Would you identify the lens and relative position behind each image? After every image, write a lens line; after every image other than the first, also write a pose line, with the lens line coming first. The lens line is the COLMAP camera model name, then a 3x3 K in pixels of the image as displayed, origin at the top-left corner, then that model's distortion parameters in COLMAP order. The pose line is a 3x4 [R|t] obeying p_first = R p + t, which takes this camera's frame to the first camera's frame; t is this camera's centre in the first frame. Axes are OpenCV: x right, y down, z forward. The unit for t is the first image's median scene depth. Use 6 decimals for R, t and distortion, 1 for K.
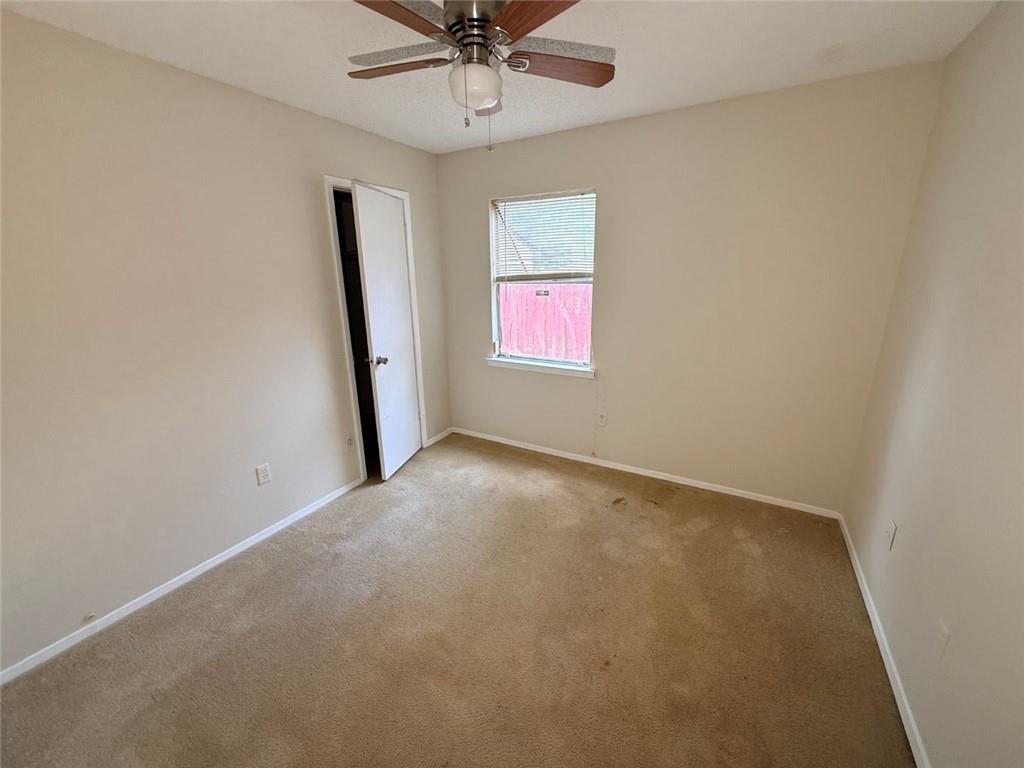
lens RADIAL K [[409.0, 0, 508.7], [0, 409.0, 385.3], [0, 0, 1]] dist [0.000793, 0.000047]
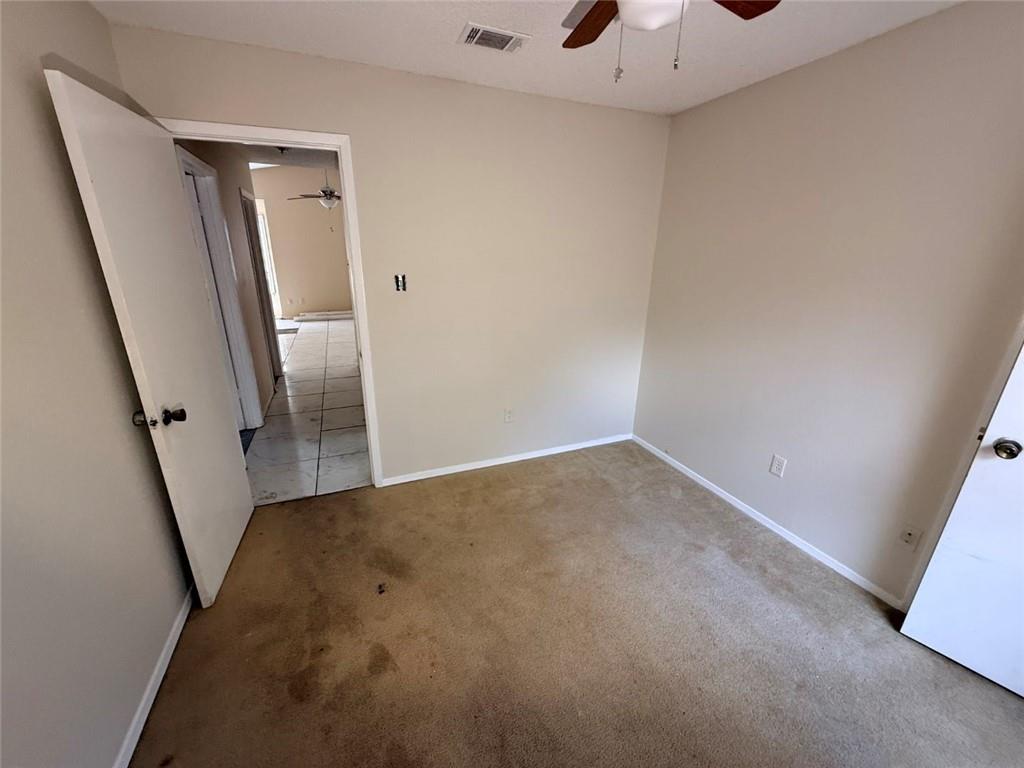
lens RADIAL K [[409.0, 0, 508.7], [0, 409.0, 385.3], [0, 0, 1]] dist [0.000793, 0.000047]
pose [[-0.616955, 0.265060, -0.741019, 0.463007], [-0.211820, 0.850905, 0.480722, -0.276081], [0.757957, 0.453547, -0.468825, 0.878142]]
